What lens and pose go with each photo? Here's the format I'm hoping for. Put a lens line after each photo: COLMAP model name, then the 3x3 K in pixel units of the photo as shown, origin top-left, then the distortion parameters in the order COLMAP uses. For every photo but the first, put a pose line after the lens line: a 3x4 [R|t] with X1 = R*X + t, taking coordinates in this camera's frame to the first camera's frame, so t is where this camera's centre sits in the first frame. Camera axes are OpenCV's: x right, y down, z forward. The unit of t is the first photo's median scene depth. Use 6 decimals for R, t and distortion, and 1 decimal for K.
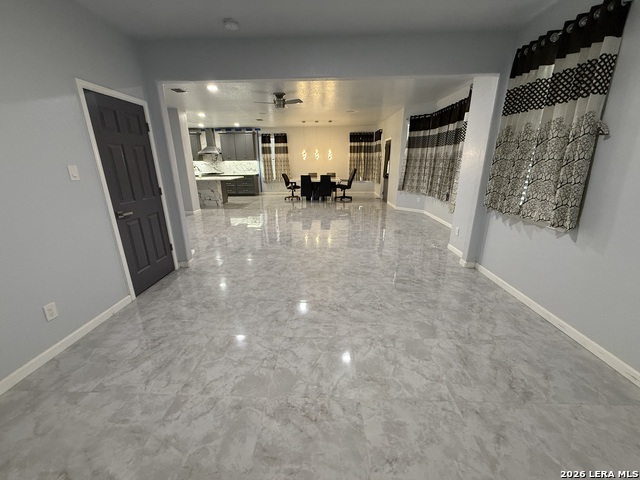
lens RADIAL K [[254.6, 0, 318.4], [0, 254.6, 239.0], [0, 0, 1]] dist [-0.000038, -0.000129]
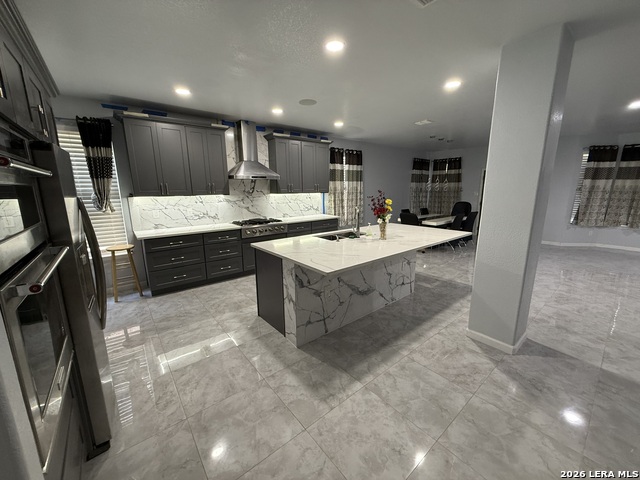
lens RADIAL K [[254.6, 0, 318.4], [0, 254.6, 239.0], [0, 0, 1]] dist [-0.000038, -0.000129]
pose [[0.753021, -0.123798, 0.646245, -0.641962], [0.193305, 0.980425, -0.037428, -0.193277], [-0.628961, 0.153106, 0.762212, 0.609985]]
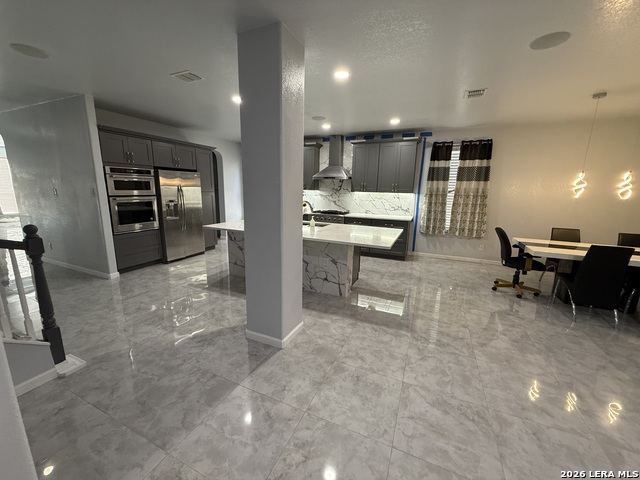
lens RADIAL K [[254.6, 0, 318.4], [0, 254.6, 239.0], [0, 0, 1]] dist [-0.000038, -0.000129]
pose [[0.927340, 0.103225, -0.359701, -0.233461], [-0.139452, 0.987293, -0.076194, -0.152339], [0.347265, 0.120819, 0.929951, 0.472112]]
